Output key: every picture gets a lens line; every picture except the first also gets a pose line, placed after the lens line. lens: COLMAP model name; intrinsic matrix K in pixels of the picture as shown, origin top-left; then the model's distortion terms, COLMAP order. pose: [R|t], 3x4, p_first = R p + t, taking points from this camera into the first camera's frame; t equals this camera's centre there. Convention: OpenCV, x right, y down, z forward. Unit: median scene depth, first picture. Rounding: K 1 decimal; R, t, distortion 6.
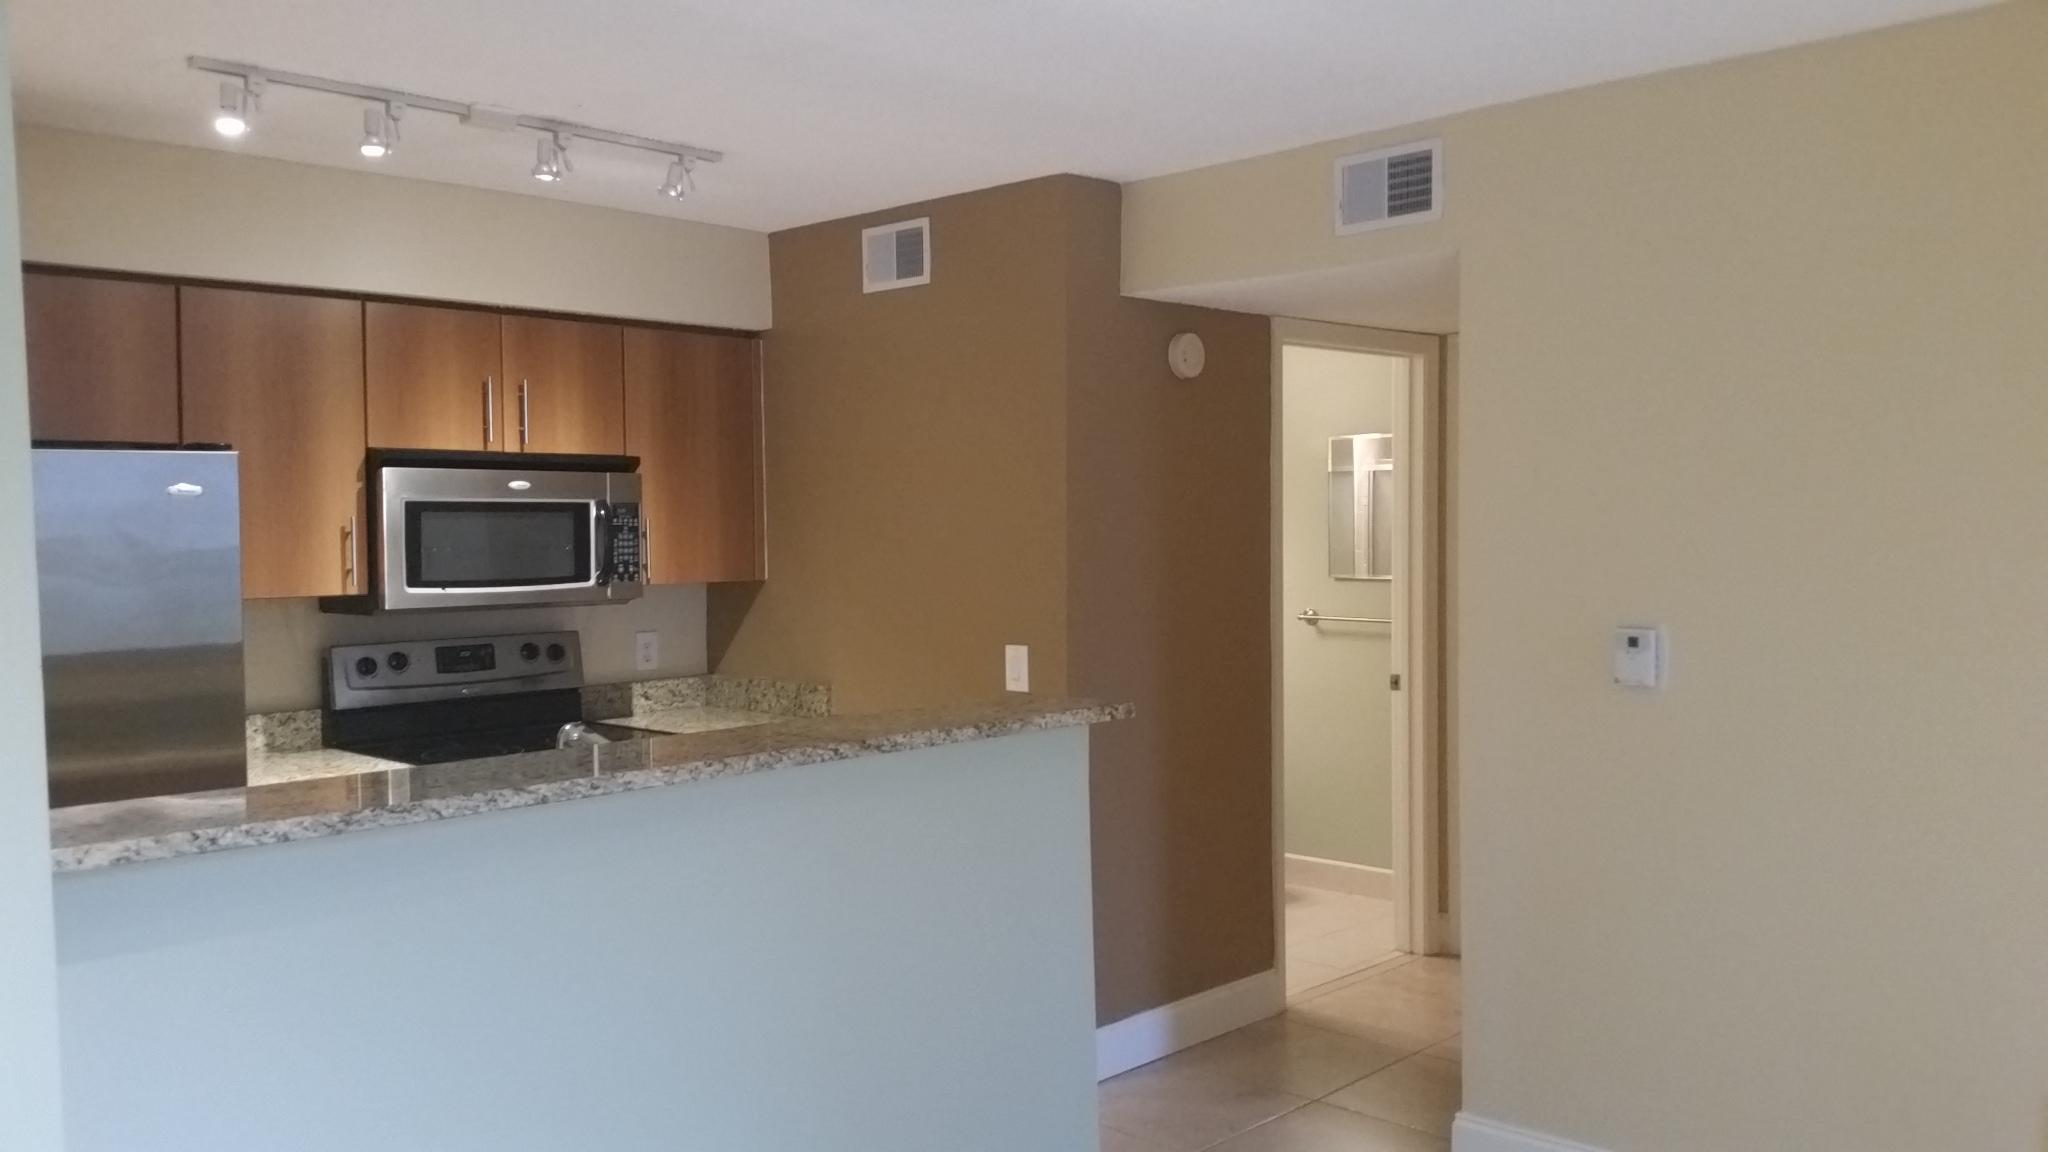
lens RADIAL K [[1647.7, 0, 1024.0], [0, 1647.7, 576.0], [0, 0, 1]] dist [0.105336, -0.258080]
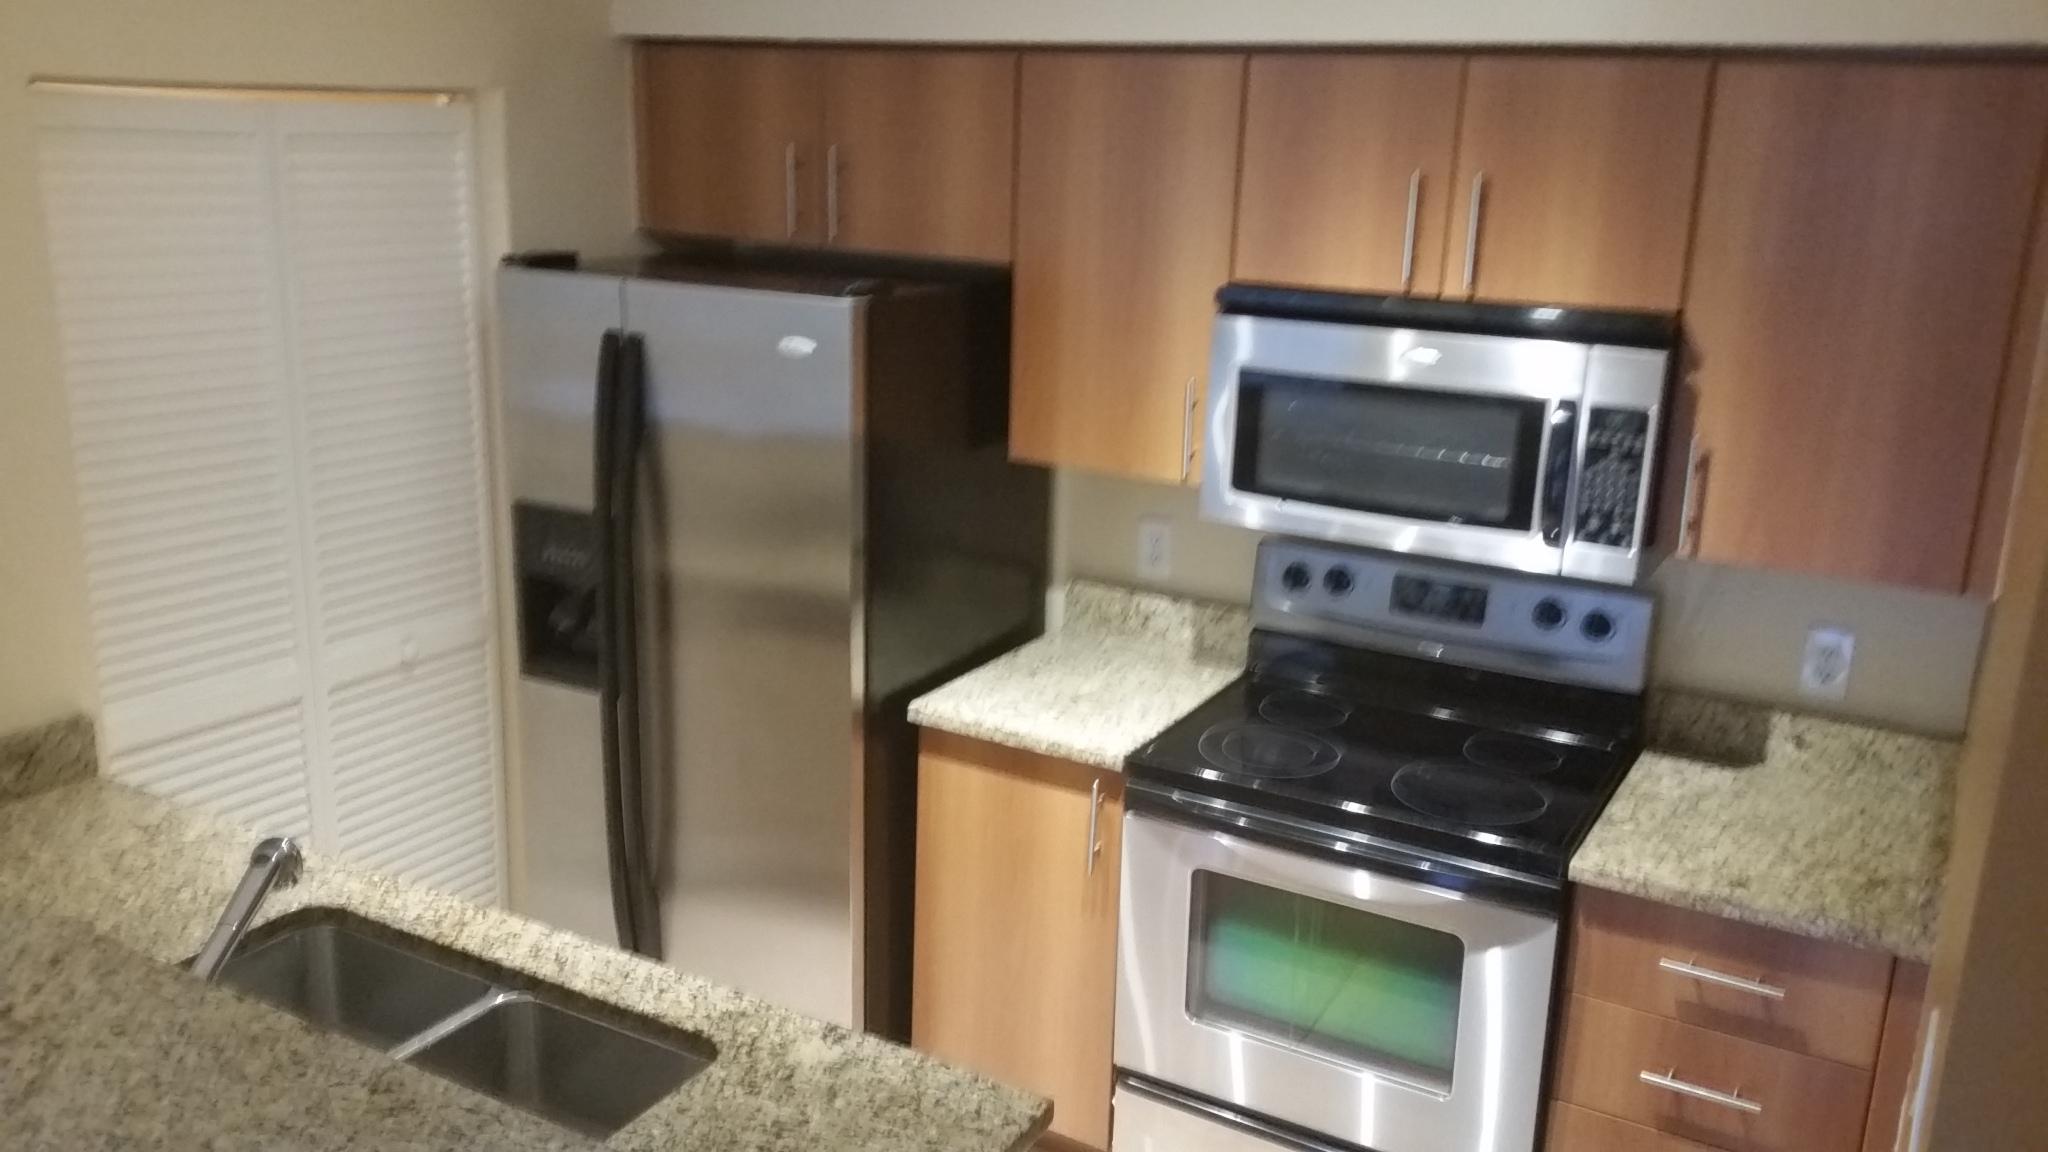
lens RADIAL K [[1647.7, 0, 1024.0], [0, 1647.7, 576.0], [0, 0, 1]] dist [0.105336, -0.258080]
pose [[0.235044, 0.273759, -0.932636, 0.232389], [-0.058396, 0.961761, 0.267591, -0.123839], [0.970229, -0.008433, 0.242043, 0.672447]]
